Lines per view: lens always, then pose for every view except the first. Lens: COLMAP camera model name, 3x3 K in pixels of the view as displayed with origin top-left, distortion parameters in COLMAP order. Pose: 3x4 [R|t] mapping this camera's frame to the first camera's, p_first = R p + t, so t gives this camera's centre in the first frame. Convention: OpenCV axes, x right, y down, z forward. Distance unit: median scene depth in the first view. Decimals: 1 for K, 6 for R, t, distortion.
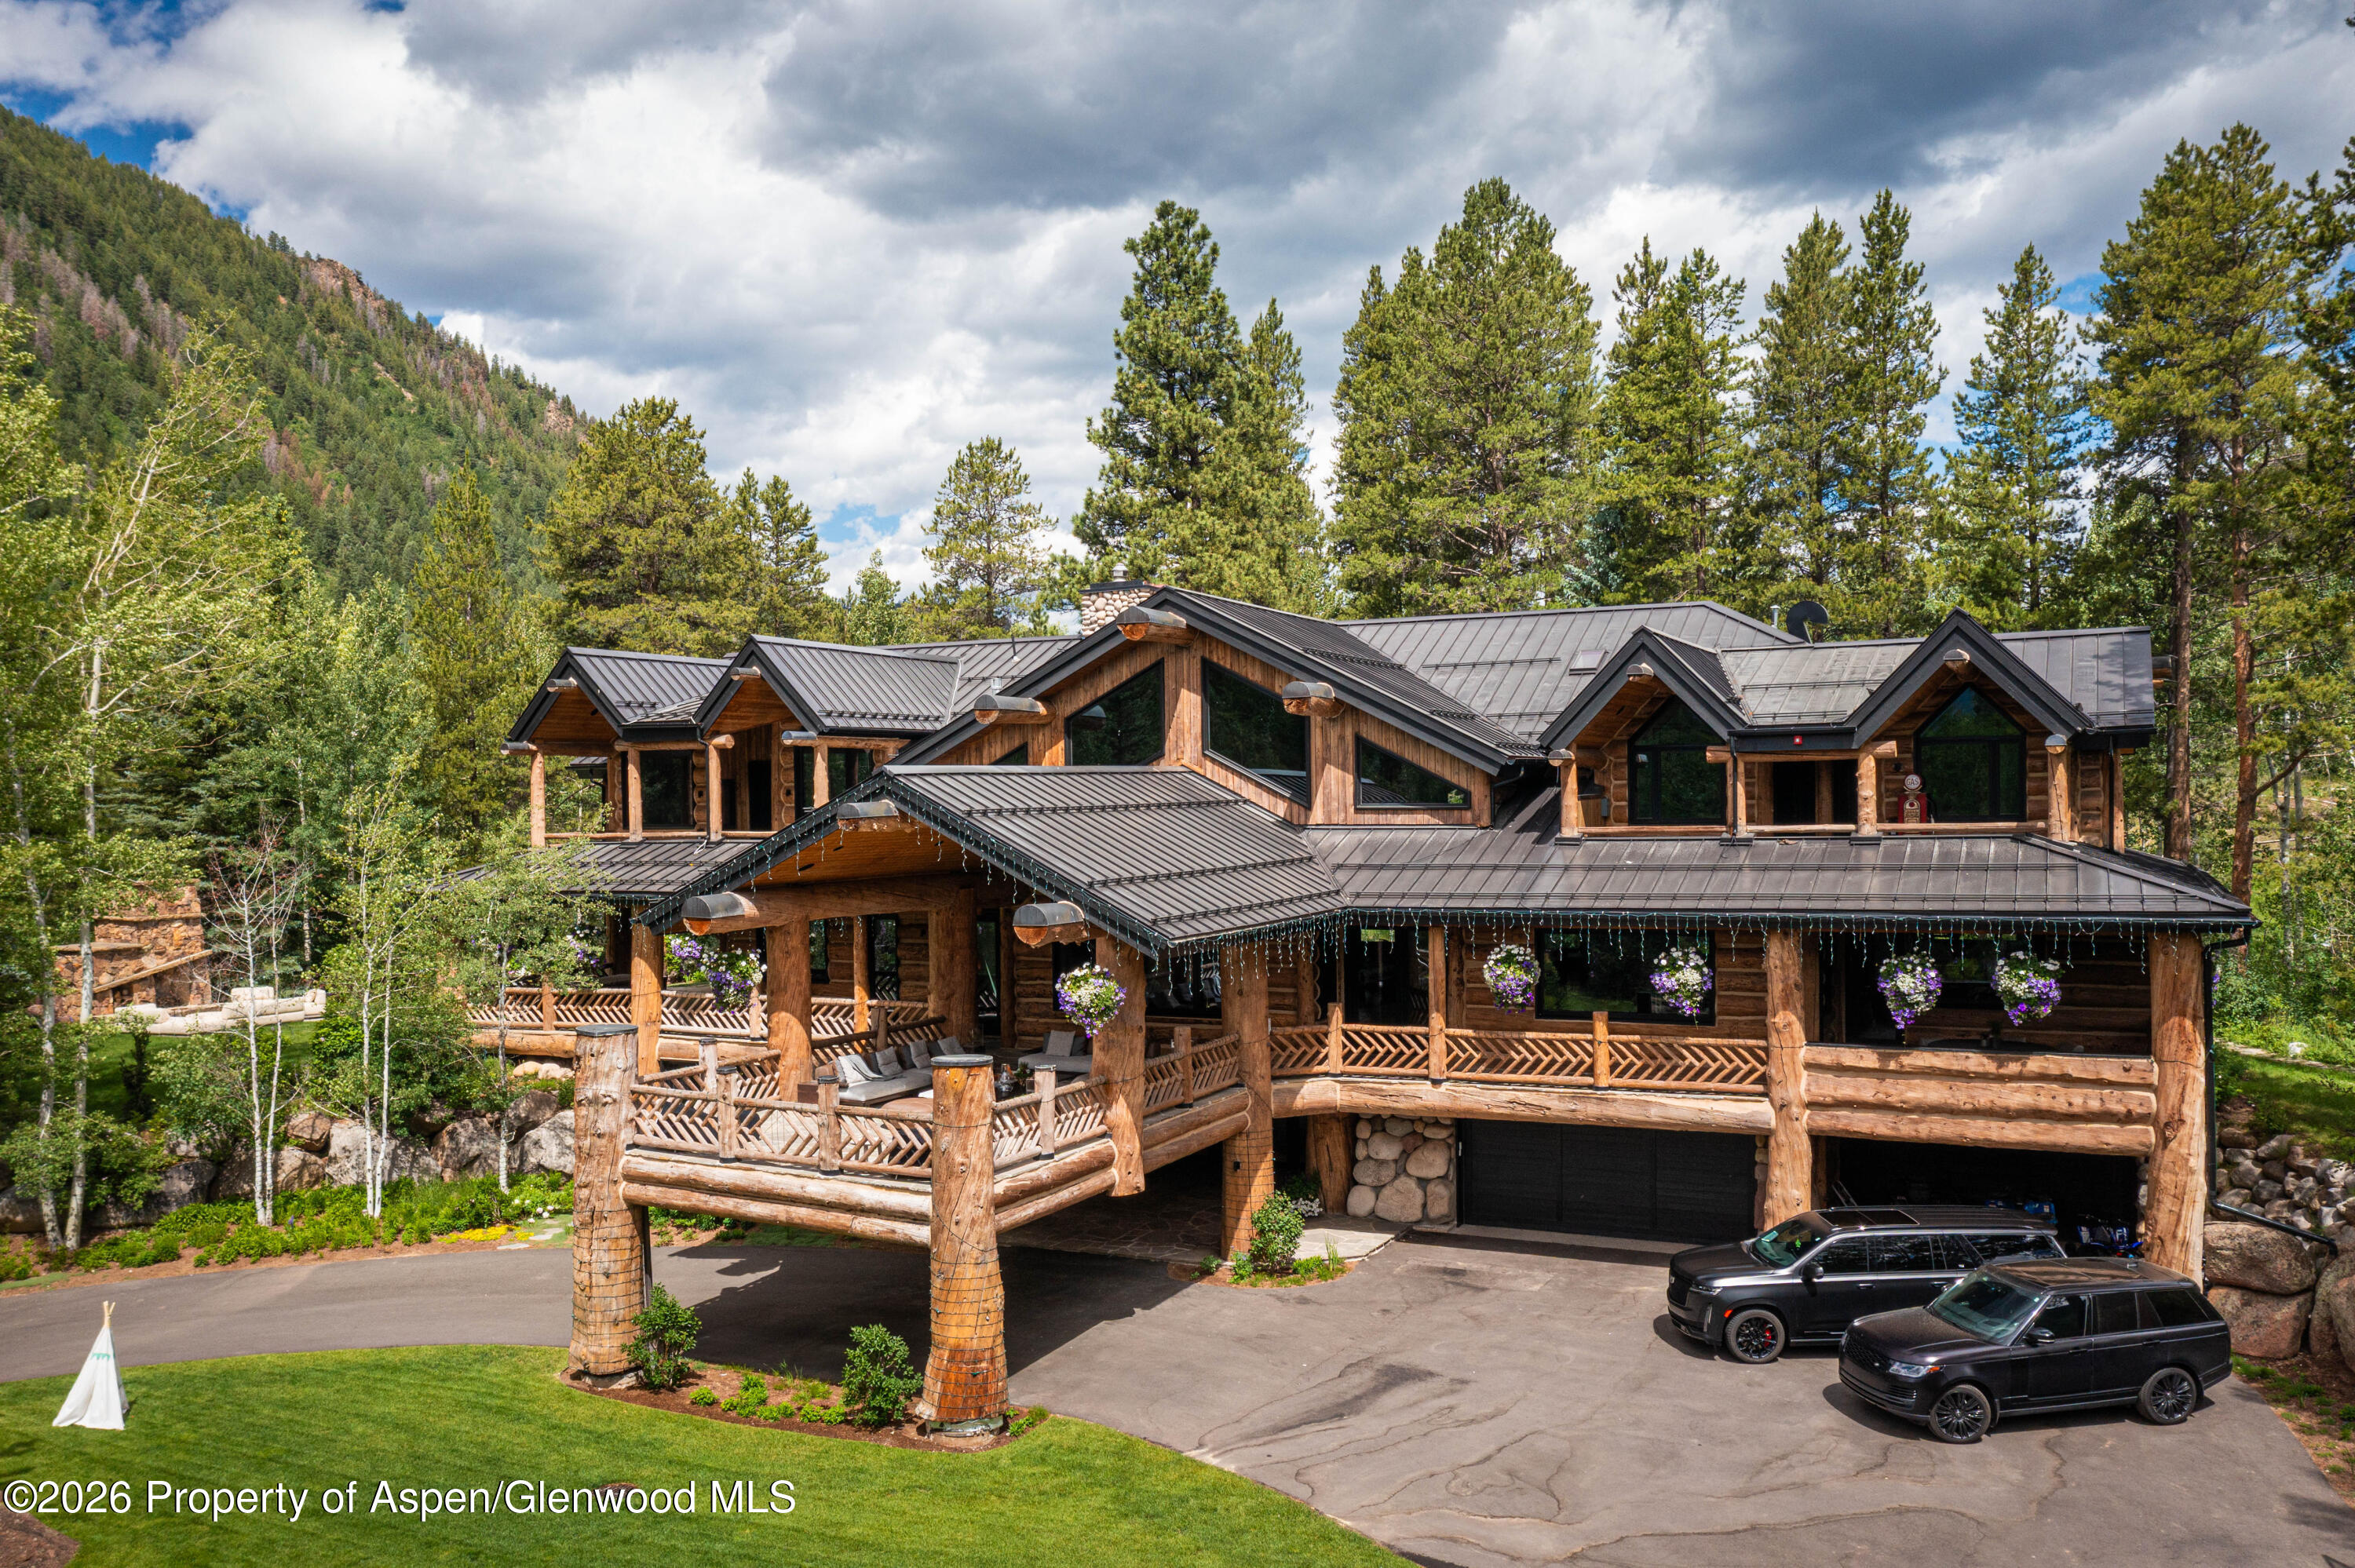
lens RADIAL K [[1893.1, 0, 1181.4], [0, 1893.1, 848.4], [0, 0, 1]] dist [-0.013430, 0.085643]
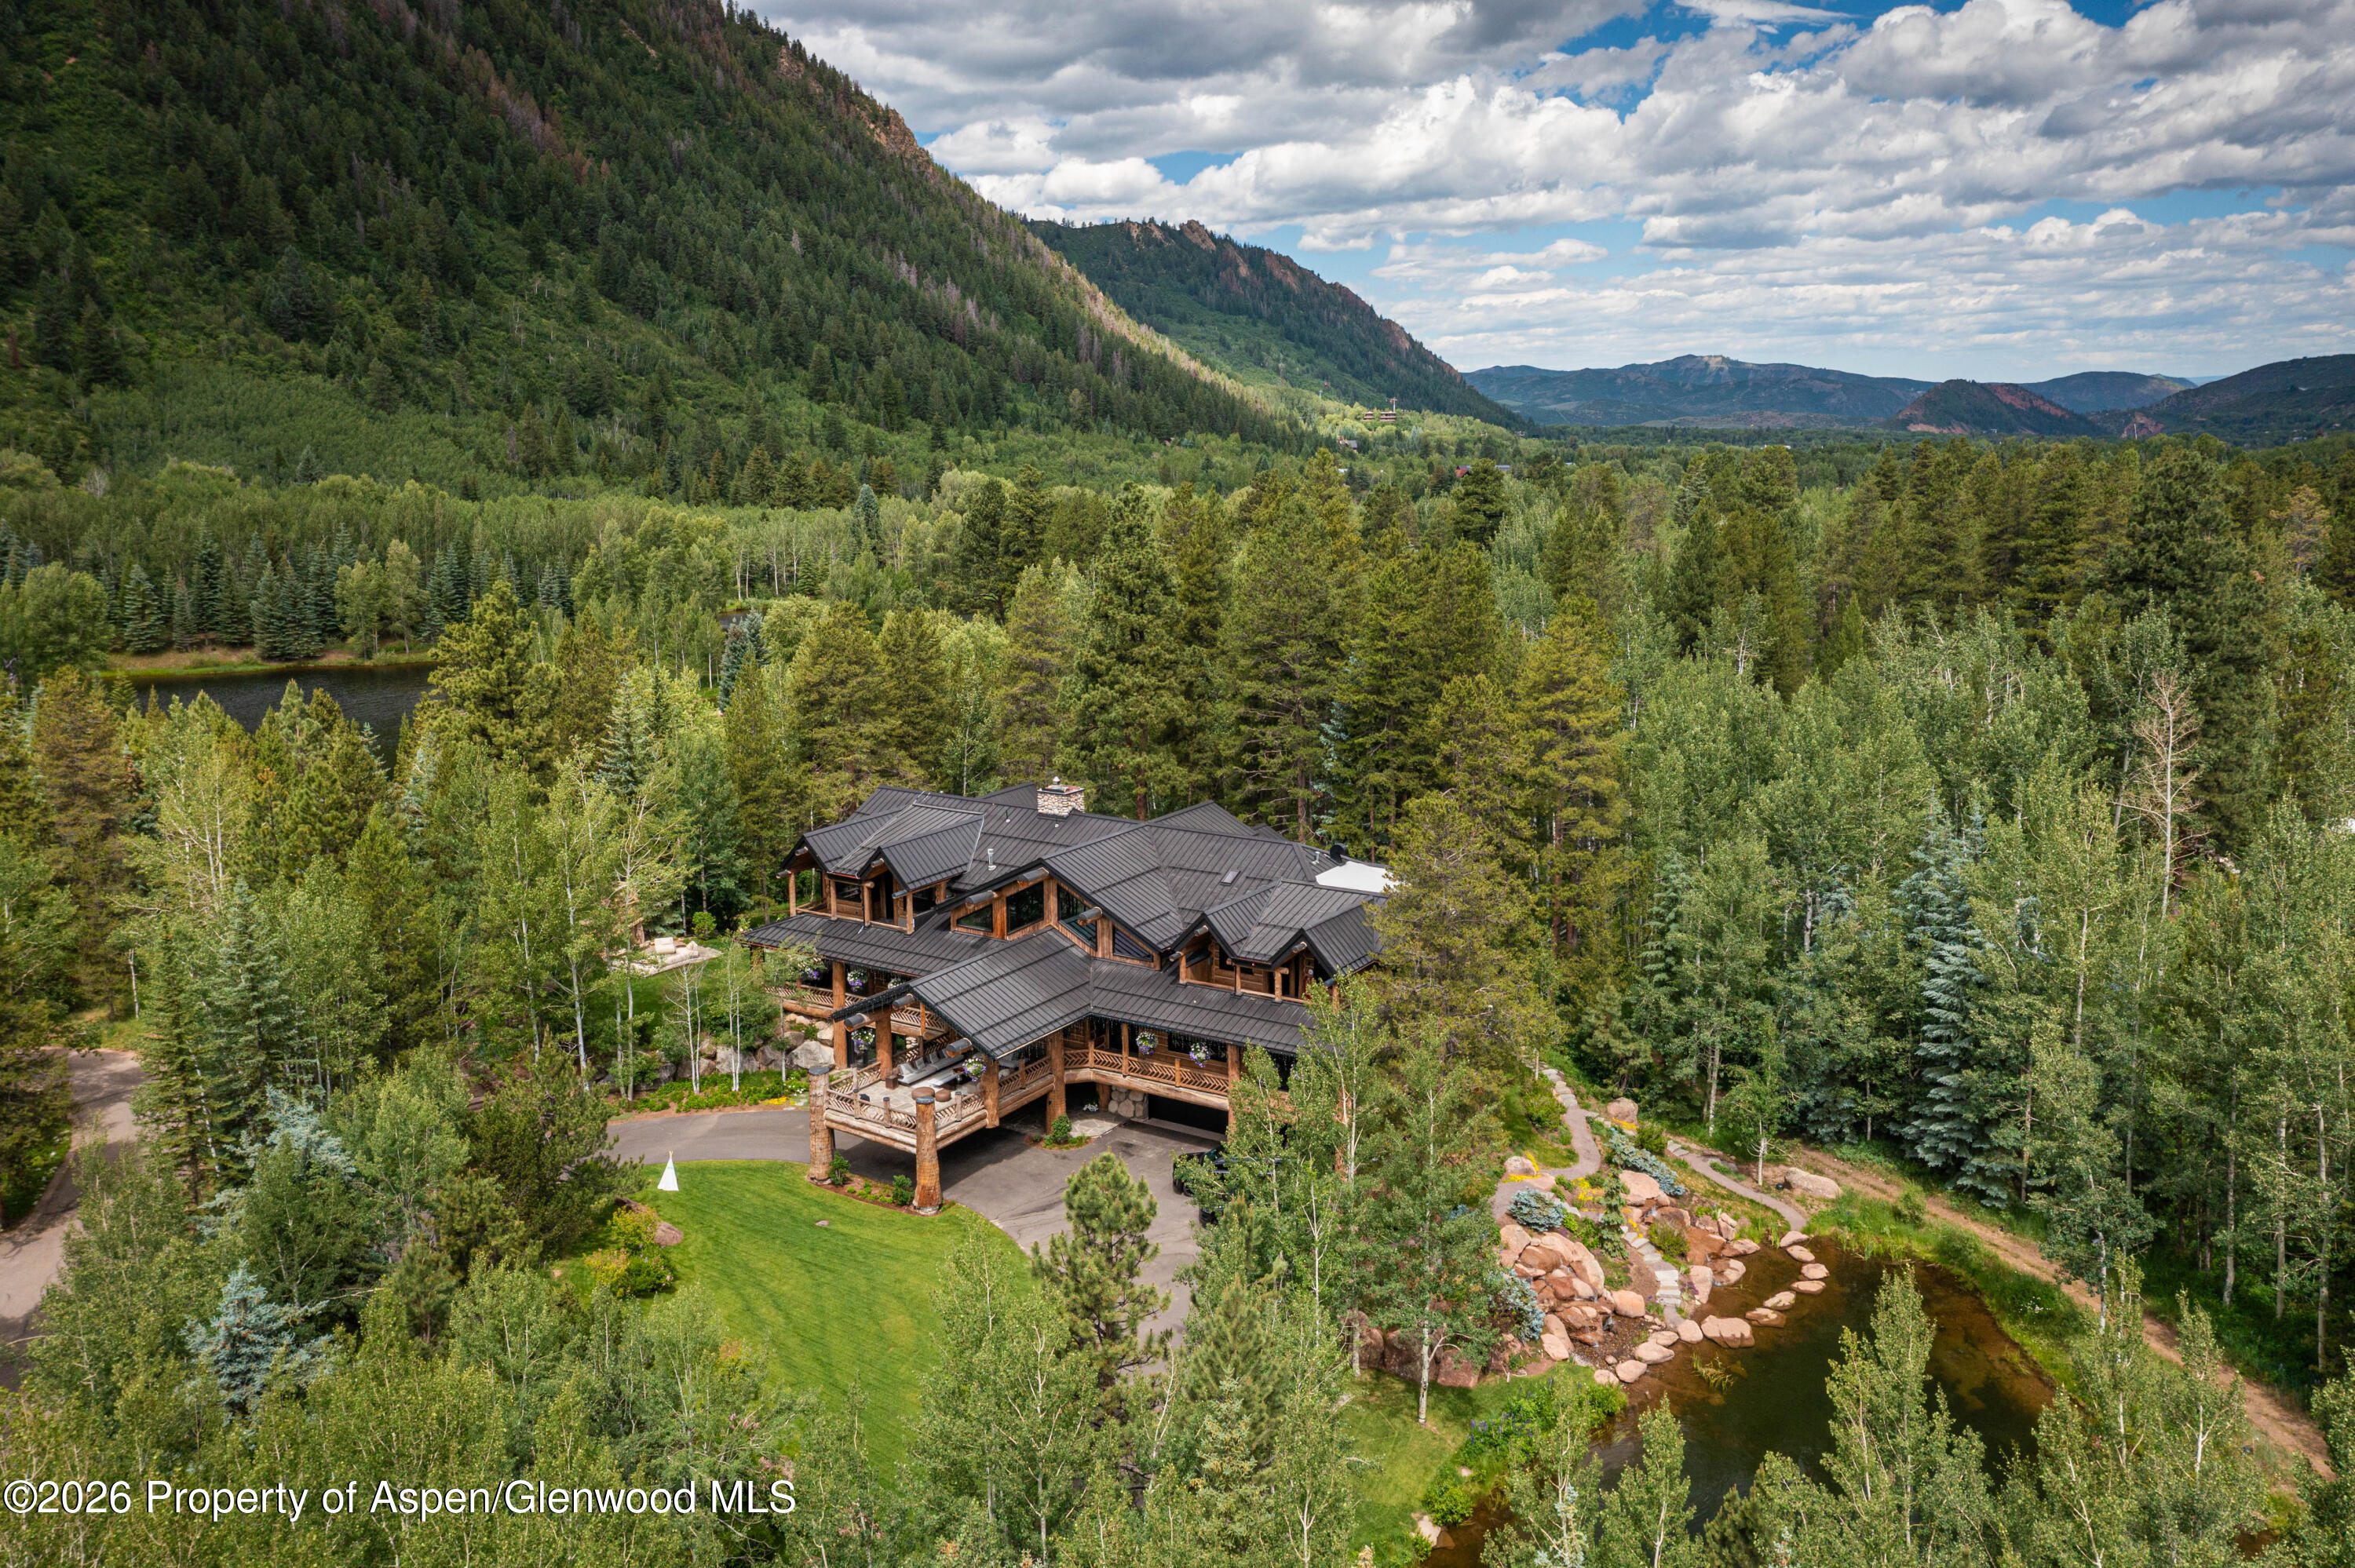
lens RADIAL K [[1882.2, 0, 1177.5], [0, 1882.2, 784.0], [0, 0, 1]] dist [-0.015927, 0.086467]
pose [[0.992348, 0.032499, -0.119118, 0.528128], [-0.011098, 0.984312, 0.176089, -0.772474], [0.122972, -0.173420, 0.977140, -1.552963]]
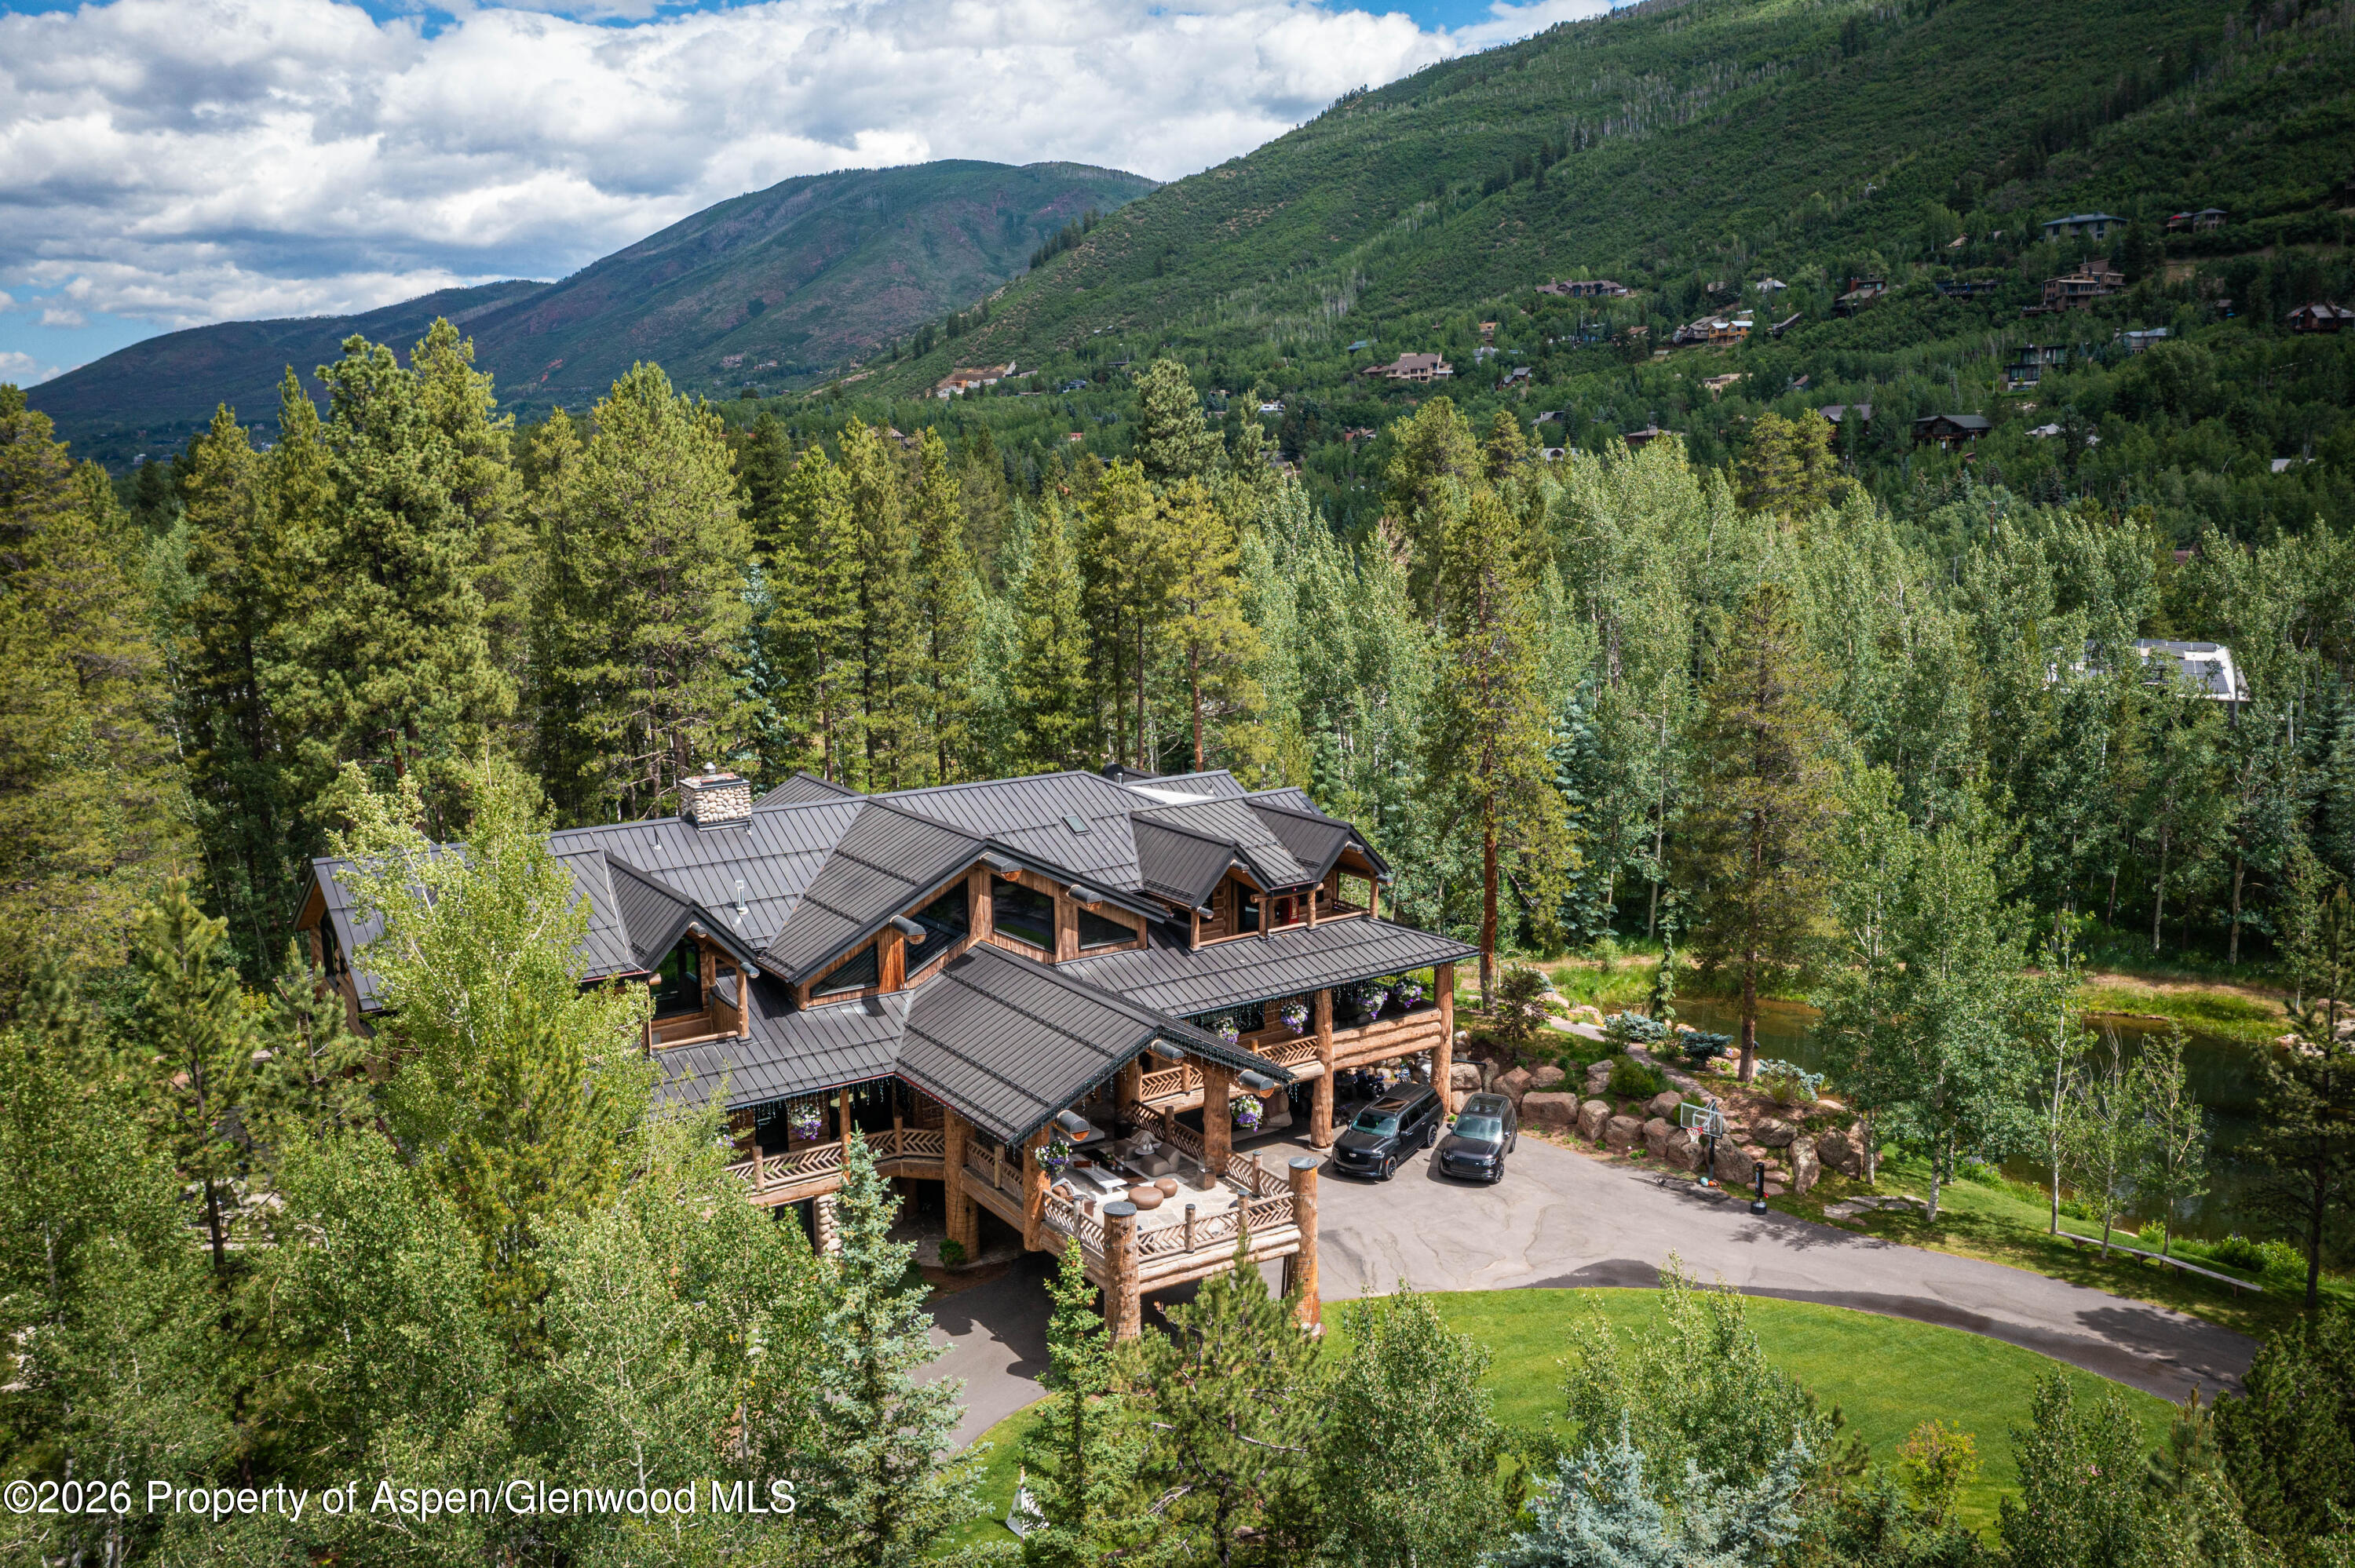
lens RADIAL K [[1882.2, 0, 1177.5], [0, 1882.2, 784.0], [0, 0, 1]] dist [-0.015927, 0.086467]
pose [[0.510945, -0.144620, 0.847361, -1.491071], [0.029125, 0.988093, 0.151077, -0.491188], [-0.859120, -0.052512, 0.509073, 0.058225]]
